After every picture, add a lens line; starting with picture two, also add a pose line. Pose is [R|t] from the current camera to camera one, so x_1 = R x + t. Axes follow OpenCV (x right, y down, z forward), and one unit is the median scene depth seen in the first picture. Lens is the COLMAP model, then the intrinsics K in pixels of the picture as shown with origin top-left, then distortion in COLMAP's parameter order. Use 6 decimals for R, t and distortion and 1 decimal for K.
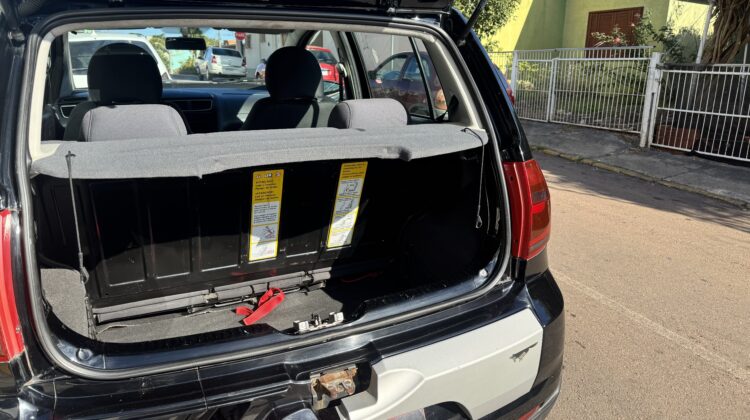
lens RADIAL K [[536.9, 0, 374.7], [0, 536.9, 157.1], [0, 0, 1]] dist [0.113701, -0.128162]
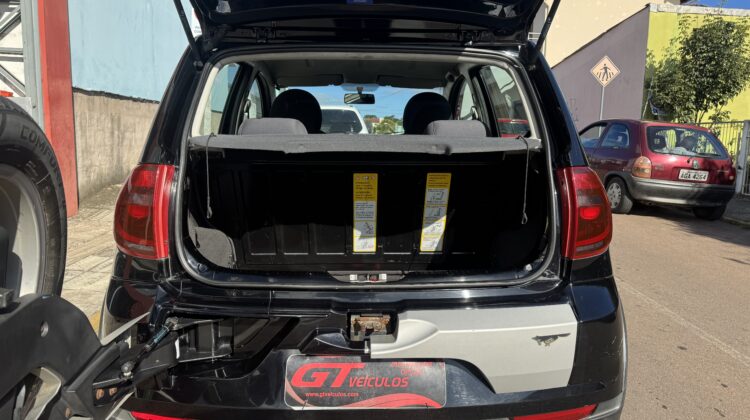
lens RADIAL K [[536.9, 0, 374.7], [0, 536.9, 157.1], [0, 0, 1]] dist [0.113701, -0.128162]
pose [[0.917889, 0.021908, -0.396232, 0.303197], [-0.081986, 0.987403, -0.135331, 0.148488], [0.388275, 0.156704, 0.908122, -0.123077]]
